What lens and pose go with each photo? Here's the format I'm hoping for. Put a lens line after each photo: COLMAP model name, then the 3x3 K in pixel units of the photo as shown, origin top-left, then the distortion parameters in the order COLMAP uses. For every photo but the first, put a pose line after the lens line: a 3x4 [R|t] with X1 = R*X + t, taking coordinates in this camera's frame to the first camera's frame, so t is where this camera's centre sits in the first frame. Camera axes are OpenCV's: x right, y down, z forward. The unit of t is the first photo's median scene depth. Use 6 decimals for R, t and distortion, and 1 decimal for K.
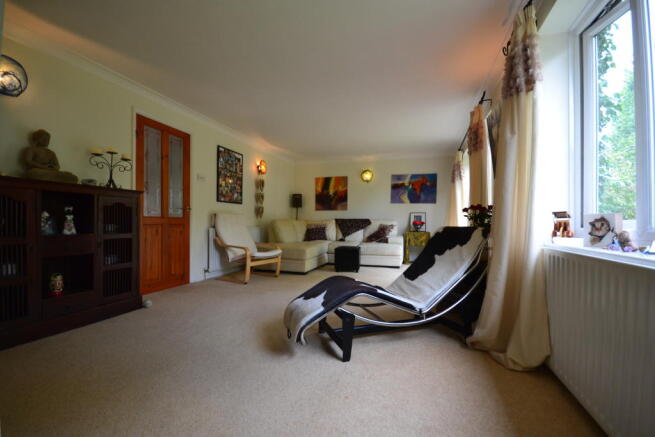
lens RADIAL K [[292.4, 0, 327.5], [0, 292.4, 218.6], [0, 0, 1]] dist [-0.001007, -0.000009]
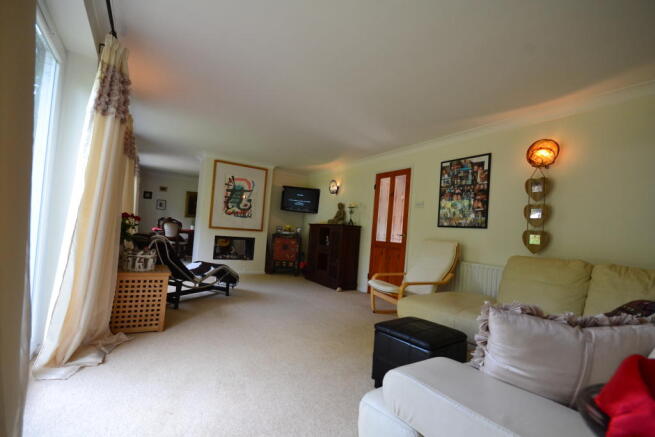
lens RADIAL K [[299.3, 0, 328.6], [0, 299.3, 222.9], [0, 0, 1]] dist [0.000789, 0.000039]
pose [[-0.621906, -0.074067, -0.779581, 0.485803], [-0.058732, 0.997125, -0.047882, -0.009052], [0.780886, 0.016009, -0.624468, 1.229584]]
